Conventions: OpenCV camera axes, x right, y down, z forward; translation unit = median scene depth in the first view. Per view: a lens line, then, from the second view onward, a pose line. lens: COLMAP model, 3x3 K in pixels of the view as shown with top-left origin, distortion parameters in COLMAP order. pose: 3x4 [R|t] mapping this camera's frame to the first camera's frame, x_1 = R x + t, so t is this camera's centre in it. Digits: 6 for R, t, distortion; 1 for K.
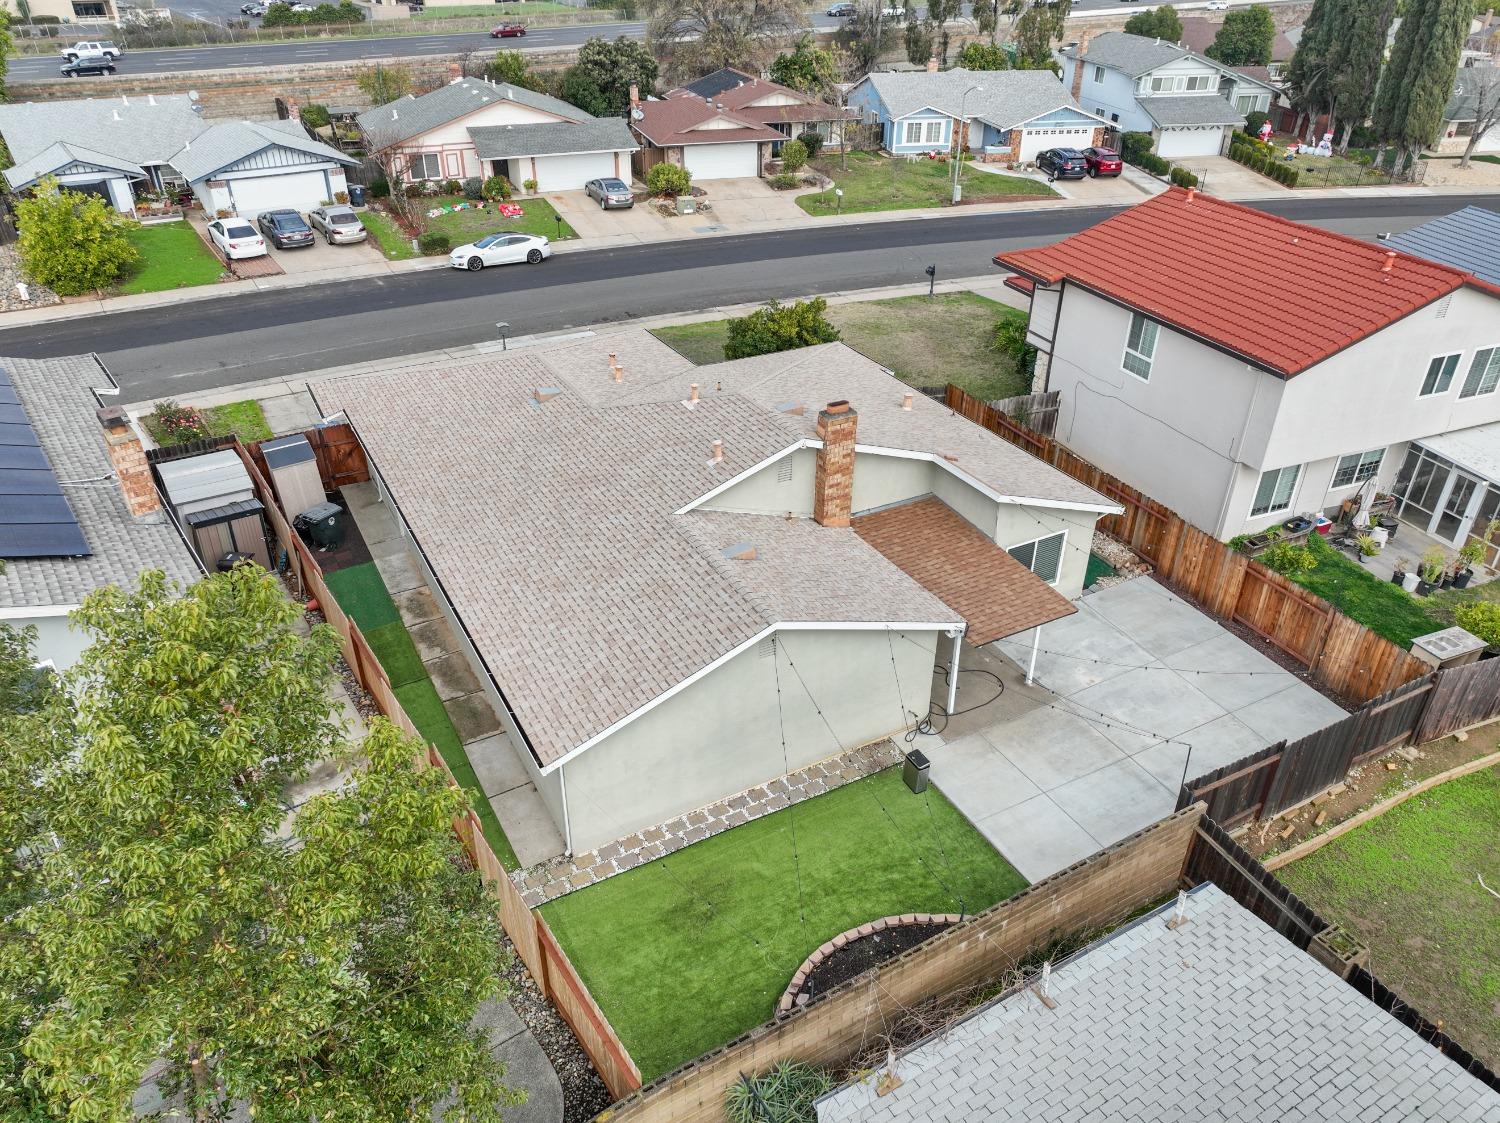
lens RADIAL K [[1060.0, 0, 753.2], [0, 1060.0, 561.9], [0, 0, 1]] dist [-0.003545, 0.020938]
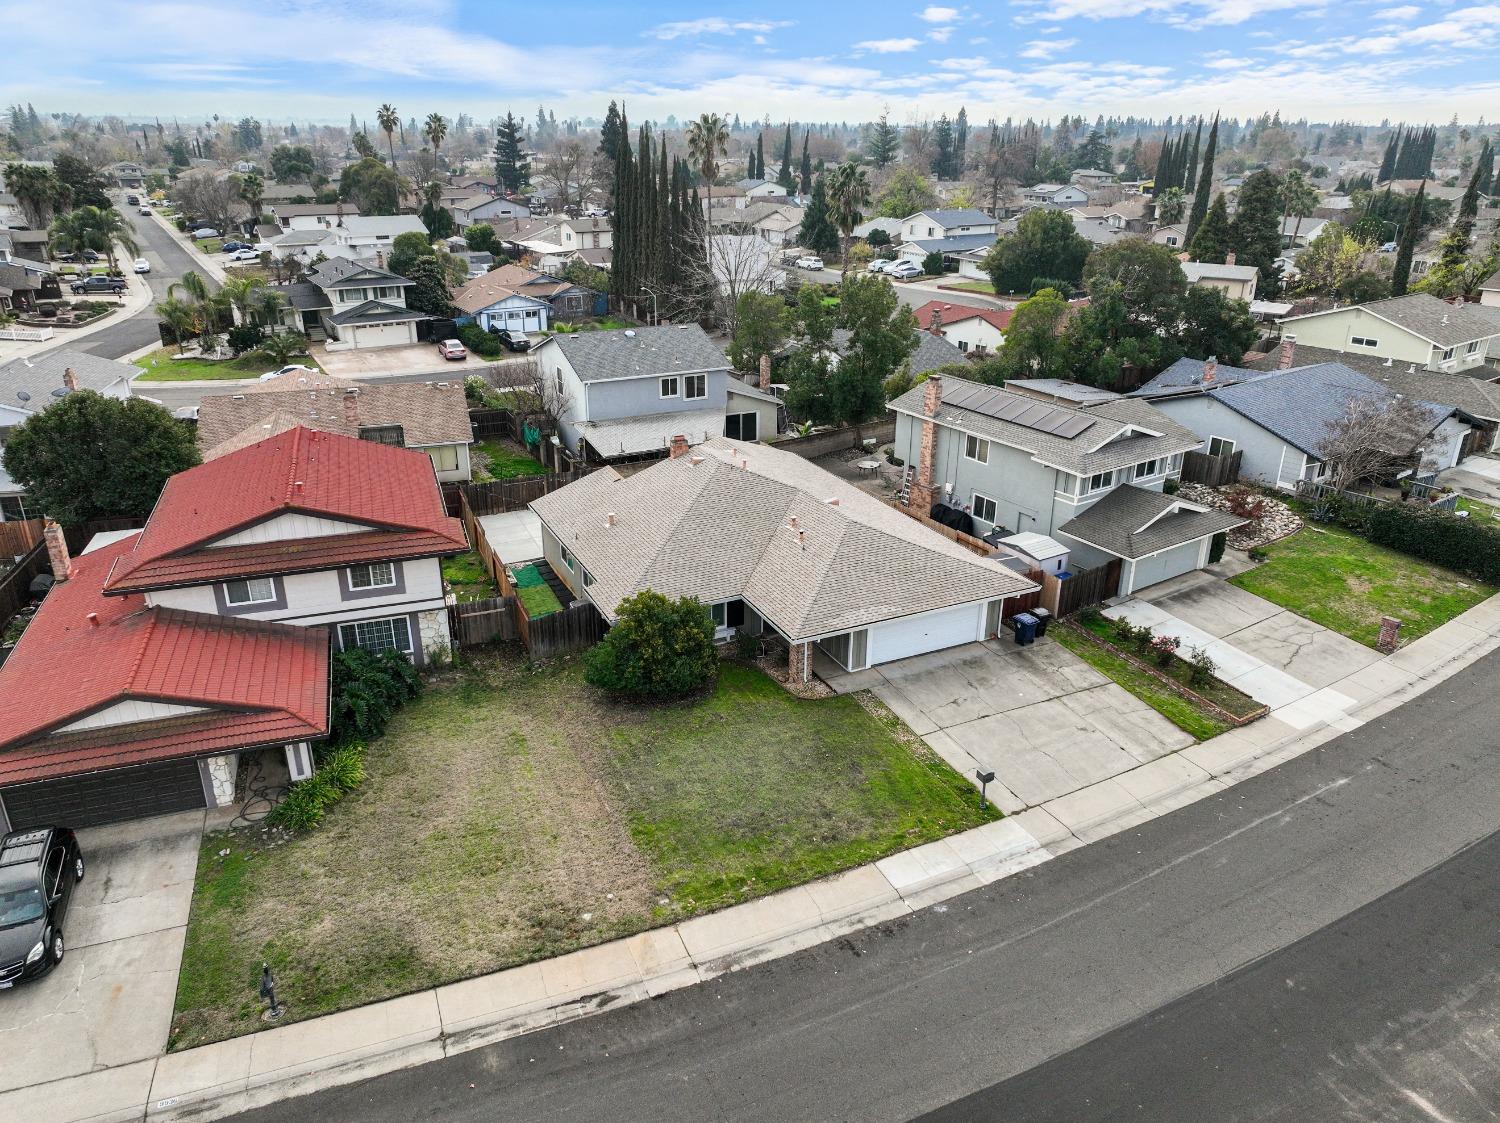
lens RADIAL K [[1060.0, 0, 758.5], [0, 1060.0, 563.3], [0, 0, 1]] dist [-0.003545, 0.020938]
pose [[-0.998748, -0.034861, 0.035869, -0.076731], [0.008589, 0.586928, 0.809594, -0.805896], [-0.049276, 0.808888, -0.585894, 1.138113]]
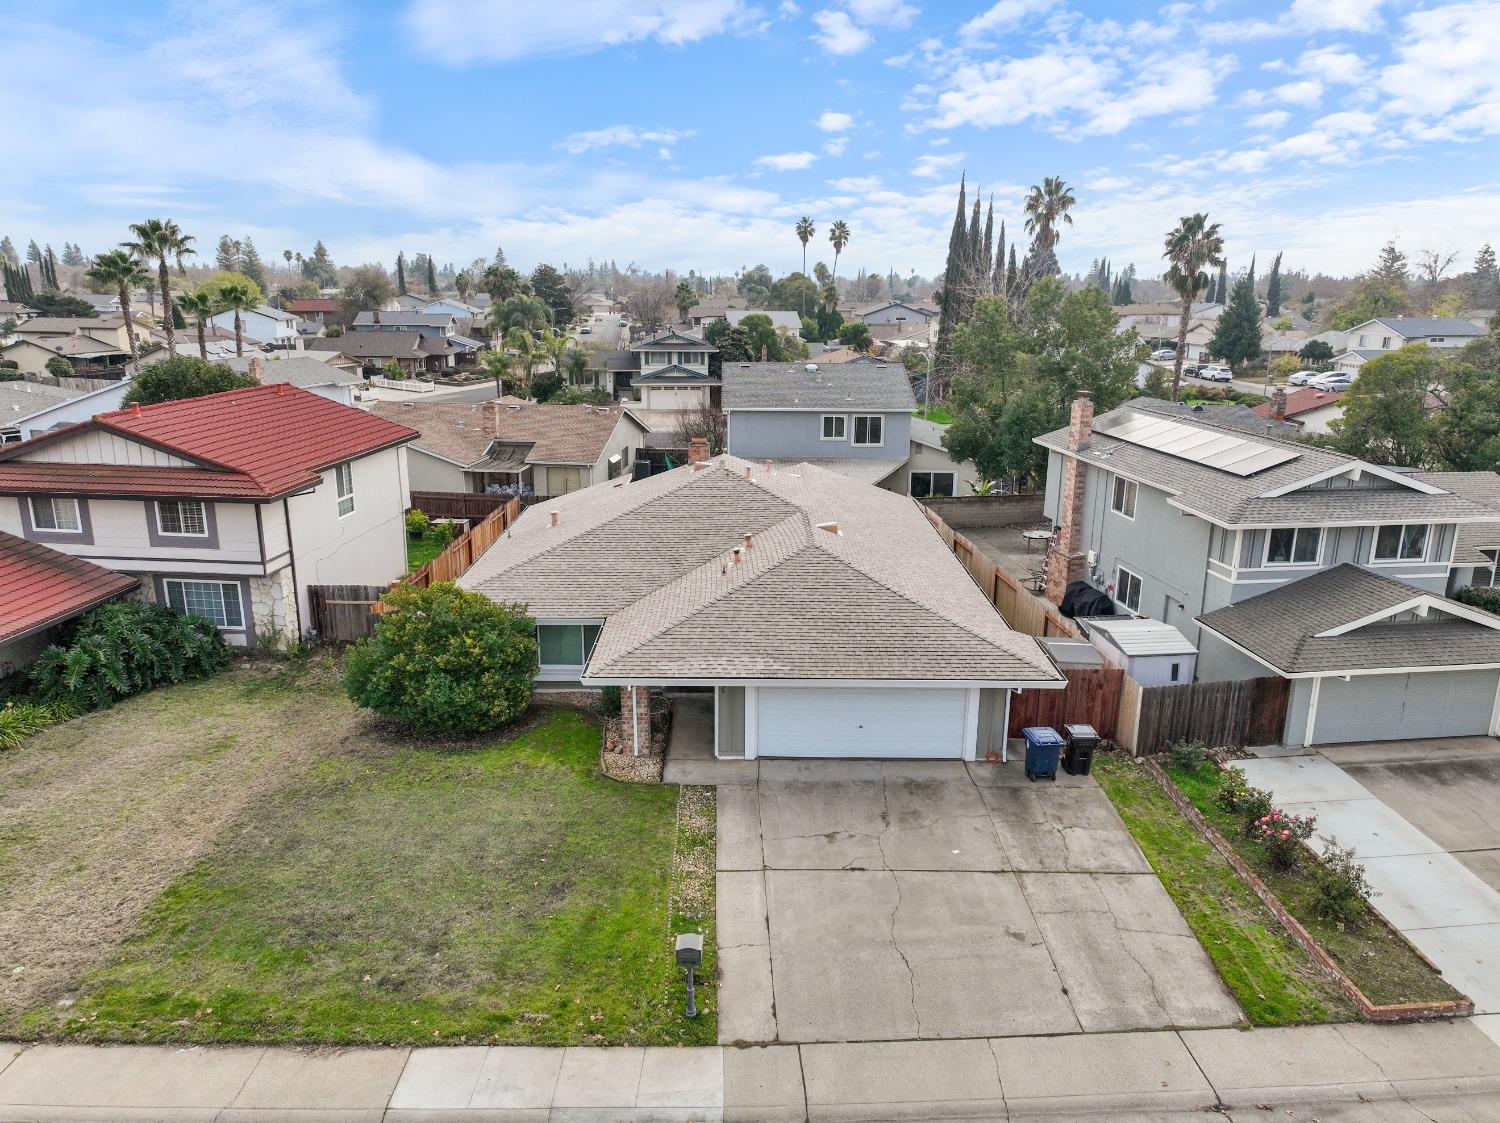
lens RADIAL K [[1060.0, 0, 754.0], [0, 1060.0, 566.5], [0, 0, 1]] dist [-0.003545, 0.020938]
pose [[-0.876393, -0.144412, 0.459436, -0.362435], [0.235537, 0.703578, 0.670448, -0.508701], [-0.420070, 0.695789, -0.582597, 0.955608]]
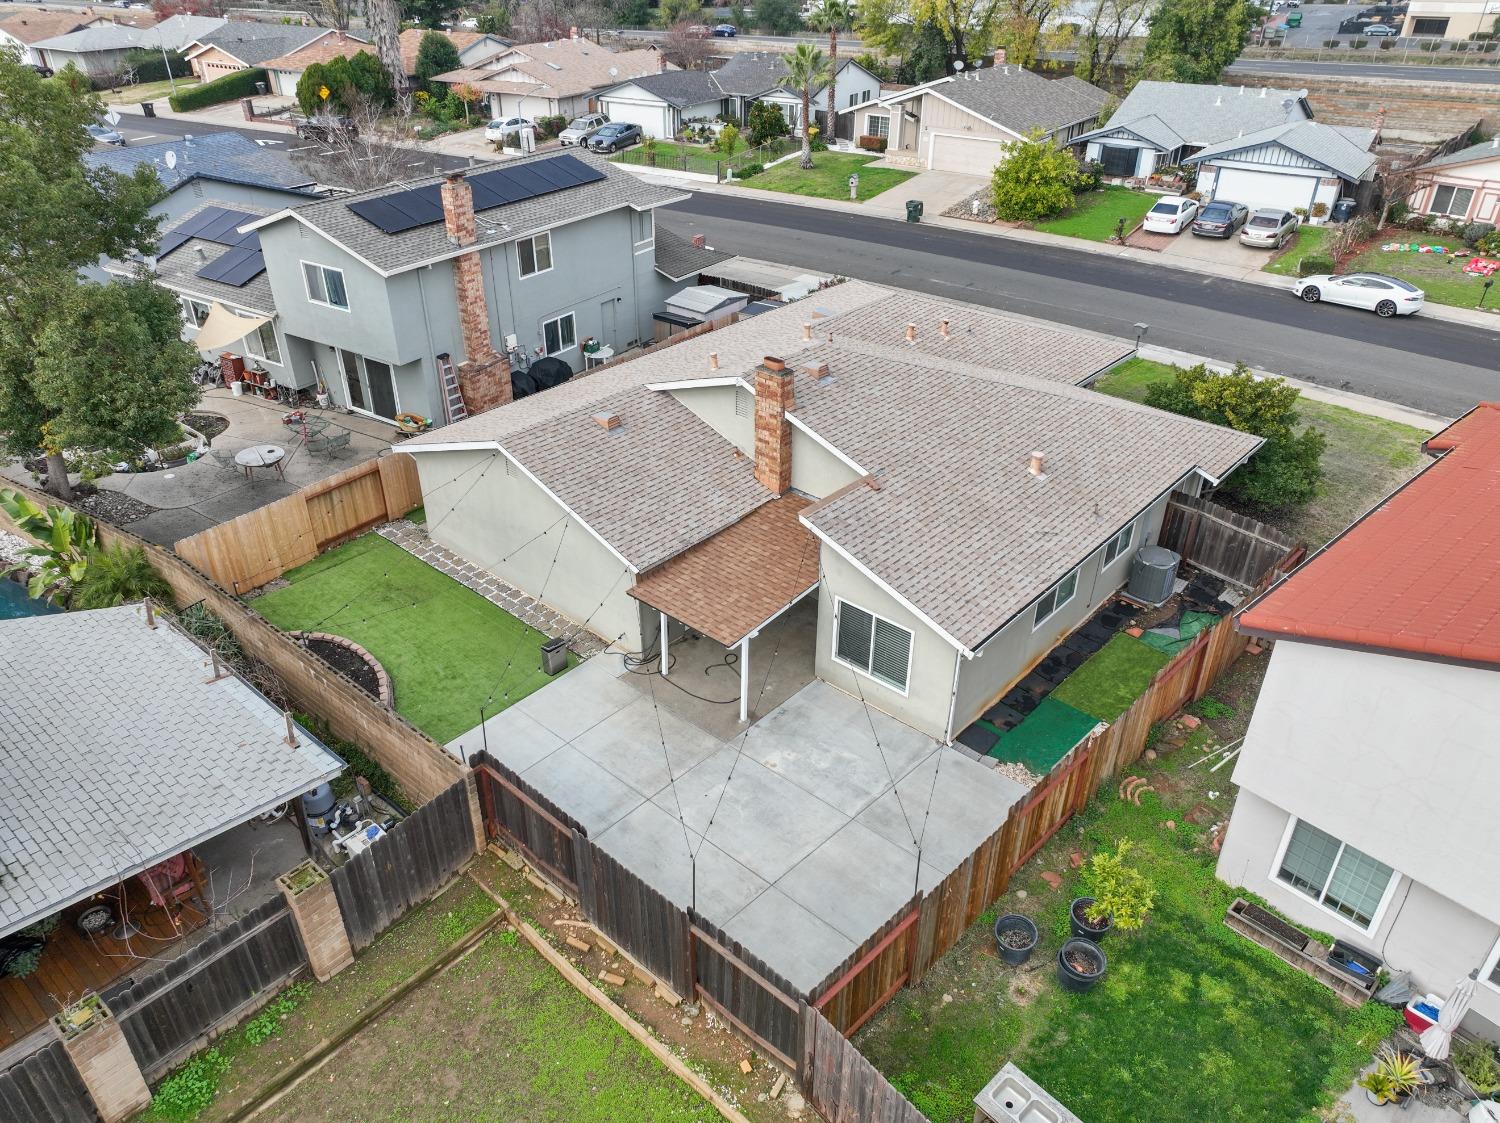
lens RADIAL K [[1060.0, 0, 748.8], [0, 1060.0, 559.1], [0, 0, 1]] dist [-0.003545, 0.020938]
pose [[0.332572, 0.476447, -0.813876, 0.447894], [-0.493830, 0.823205, 0.280116, -0.121008], [0.803448, 0.308758, 0.509059, 0.245546]]
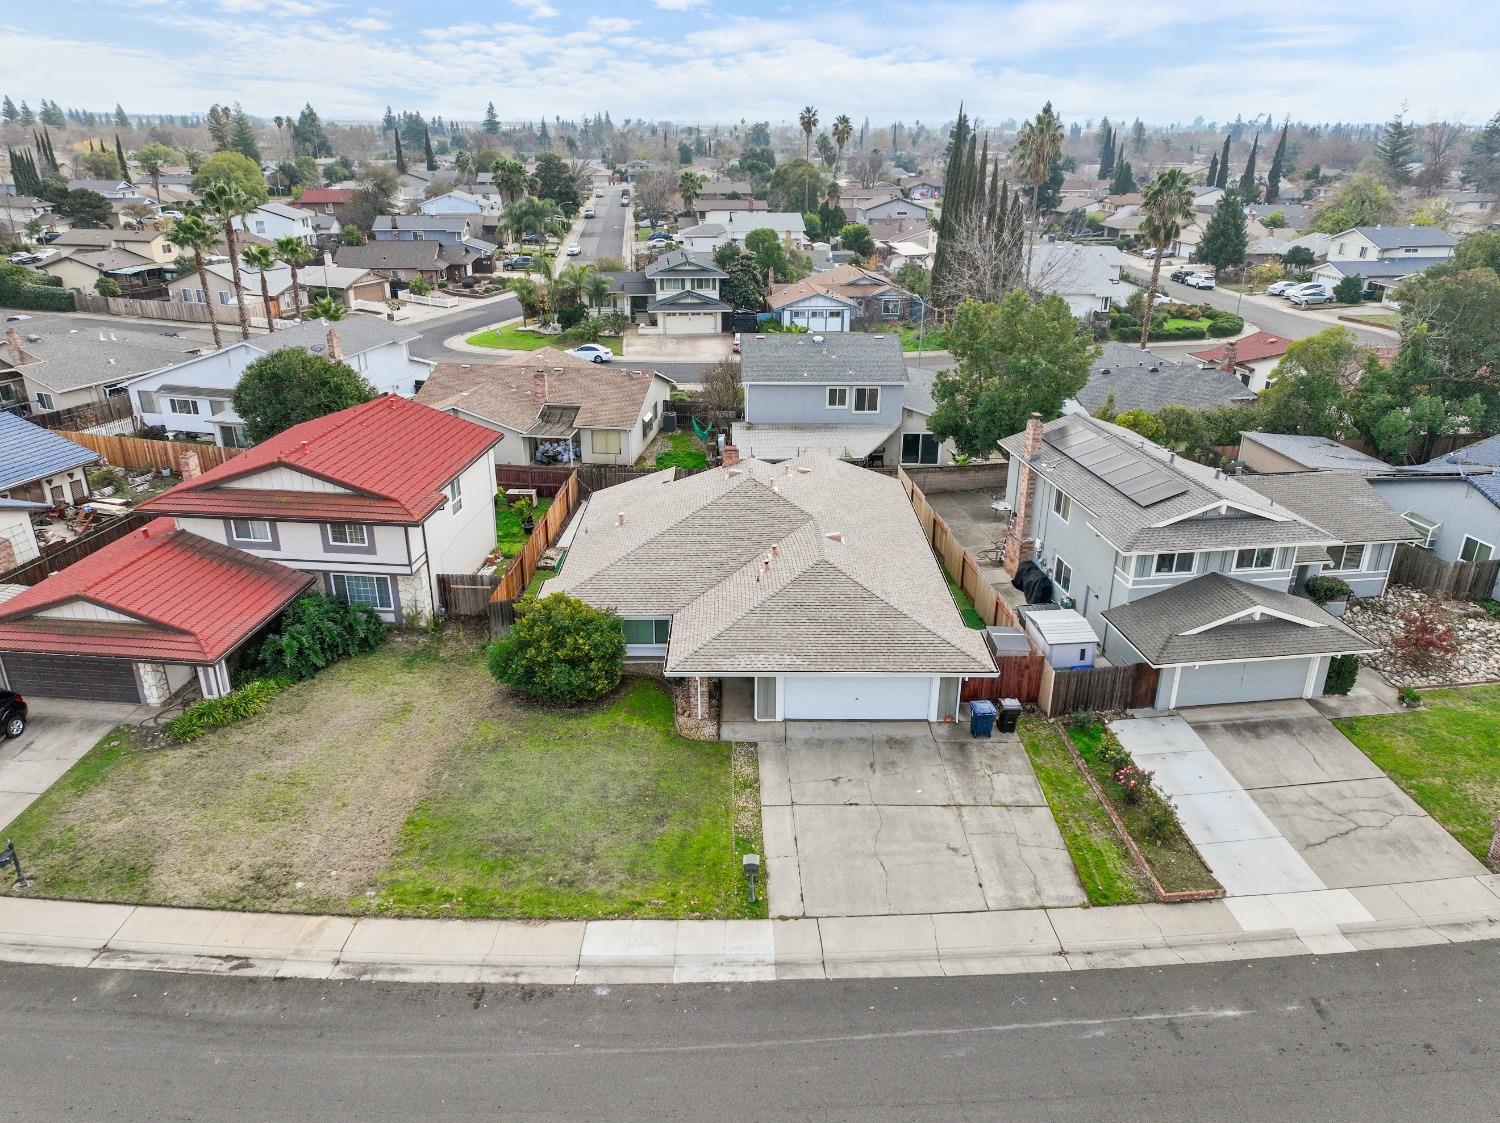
lens RADIAL K [[1060.0, 0, 754.3], [0, 1060.0, 568.1], [0, 0, 1]] dist [-0.003545, 0.020938]
pose [[-0.877460, -0.201701, 0.435178, -0.422129], [0.236676, 0.607066, 0.758587, -0.727659], [-0.417190, 0.768627, -0.484939, 1.004683]]
